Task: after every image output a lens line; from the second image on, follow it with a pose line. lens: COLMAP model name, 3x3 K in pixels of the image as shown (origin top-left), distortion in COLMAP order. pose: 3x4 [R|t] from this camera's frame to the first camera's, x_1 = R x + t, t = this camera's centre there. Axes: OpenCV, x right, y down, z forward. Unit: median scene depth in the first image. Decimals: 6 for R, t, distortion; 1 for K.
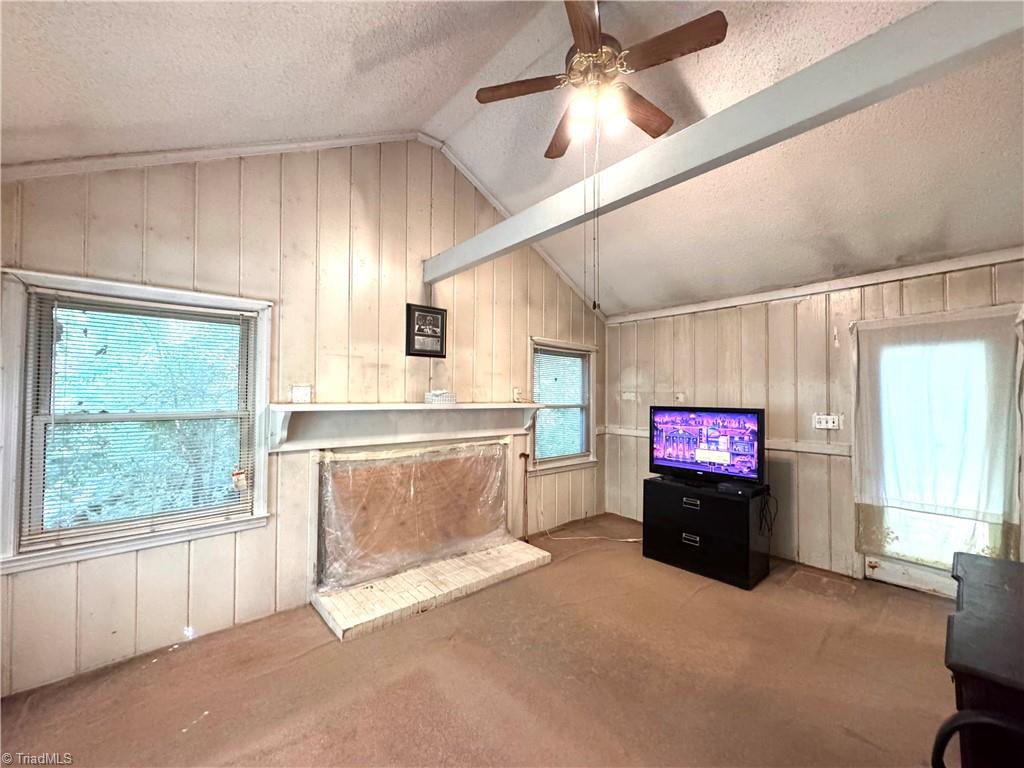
lens RADIAL K [[409.0, 0, 512.0], [0, 409.0, 384.0], [0, 0, 1]] dist [-0.009229, 0.000338]
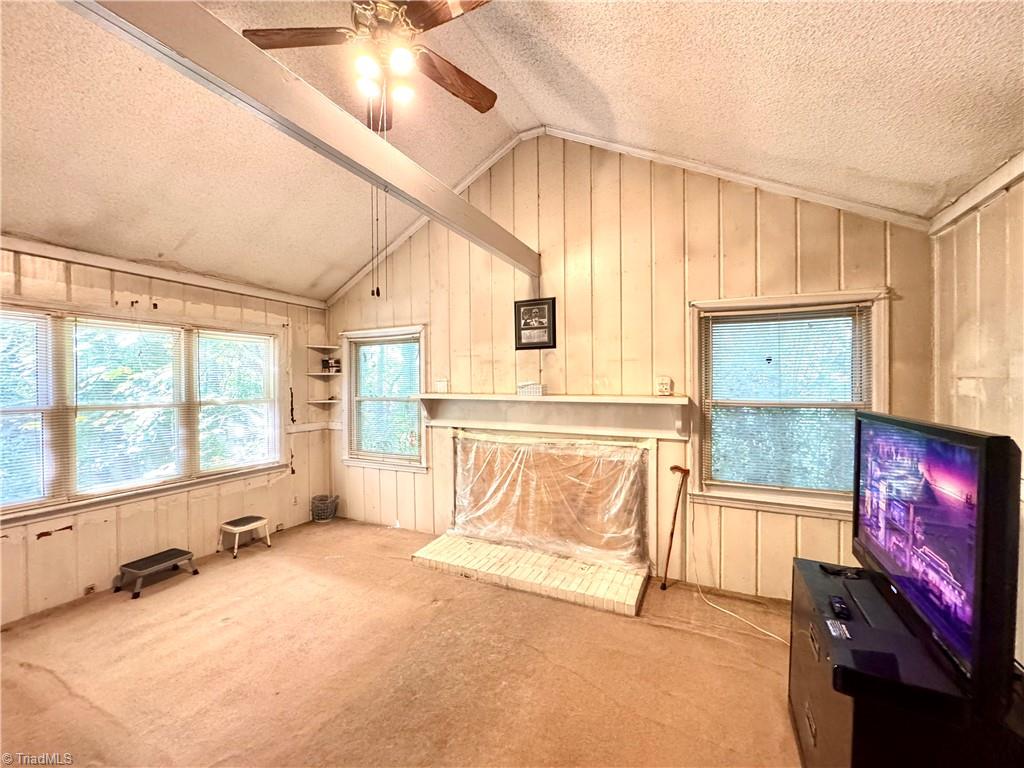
lens RADIAL K [[409.0, 0, 512.0], [0, 409.0, 384.0], [0, 0, 1]] dist [-0.009229, 0.000338]
pose [[0.385374, -0.004205, -0.922751, 0.710039], [0.031789, 0.999457, 0.008722, 0.009599], [0.922213, -0.032694, 0.385298, 0.554675]]
